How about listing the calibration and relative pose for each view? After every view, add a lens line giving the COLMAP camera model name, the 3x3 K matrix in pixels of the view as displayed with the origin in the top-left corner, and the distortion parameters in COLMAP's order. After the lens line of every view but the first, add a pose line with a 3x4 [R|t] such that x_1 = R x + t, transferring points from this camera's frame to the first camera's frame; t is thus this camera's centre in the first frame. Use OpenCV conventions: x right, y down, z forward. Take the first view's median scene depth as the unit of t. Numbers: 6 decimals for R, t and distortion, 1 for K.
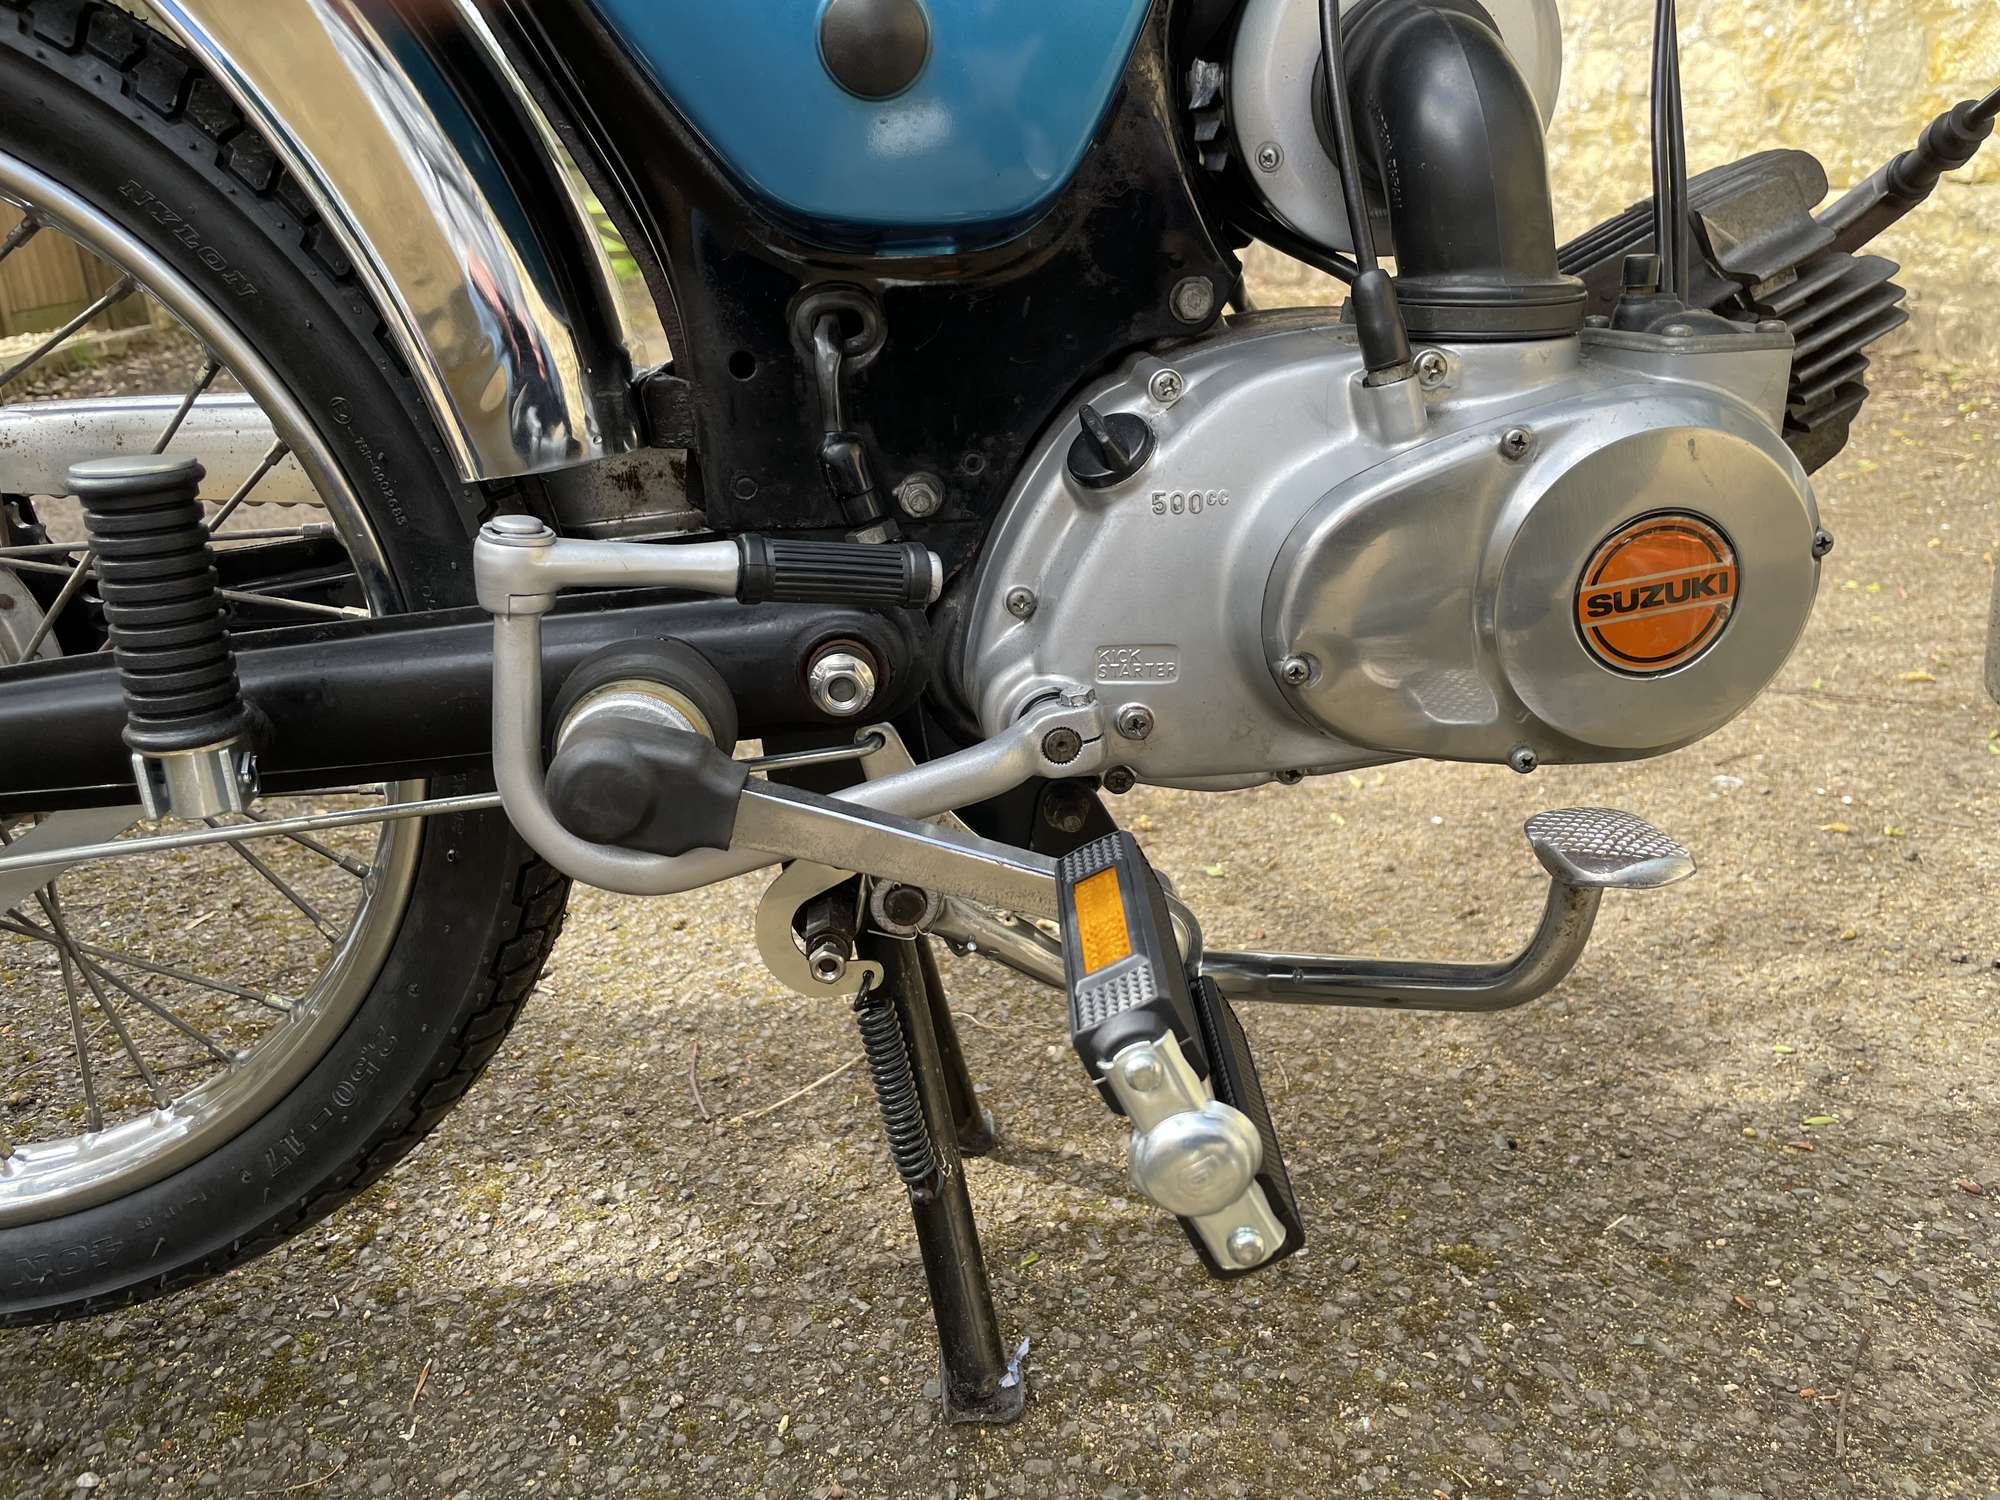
lens RADIAL K [[1516.6, 0, 1000.0], [0, 1516.6, 750.0], [0, 0, 1]] dist [0.089847, -0.134690]
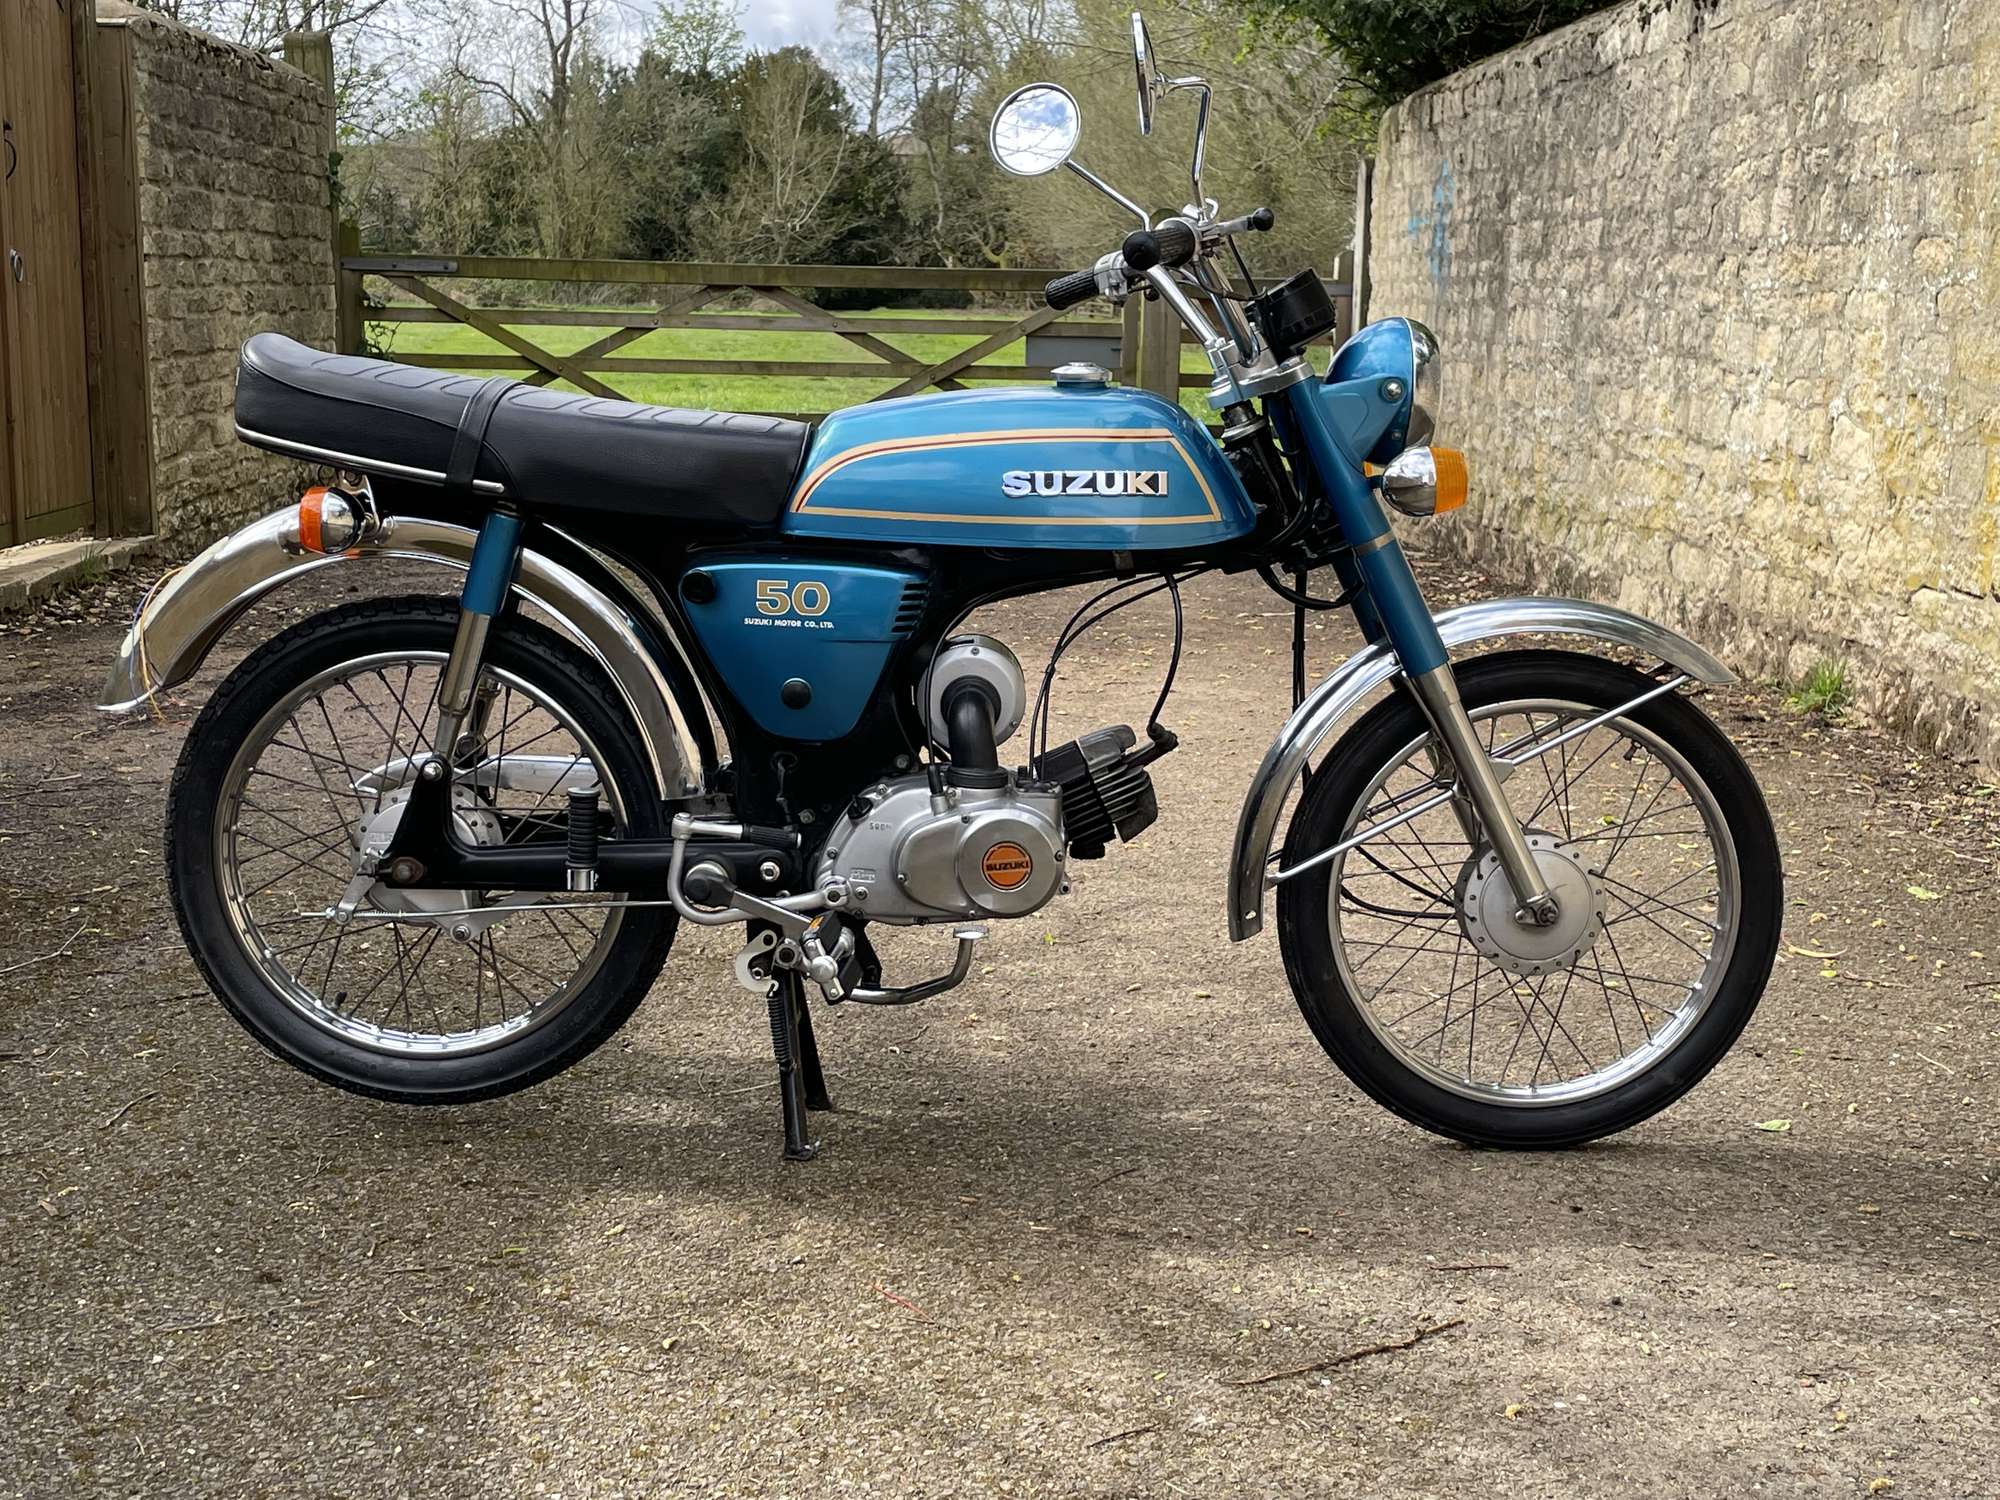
lens RADIAL K [[2688.4, 0, 1000.0], [0, 2688.4, 750.0], [0, 0, 1]] dist [0.084874, -0.190569]
pose [[0.990606, 0.089375, -0.103501, 0.843522], [-0.106856, 0.978210, -0.178010, 0.594897], [0.085336, 0.187398, 0.978570, -4.093032]]
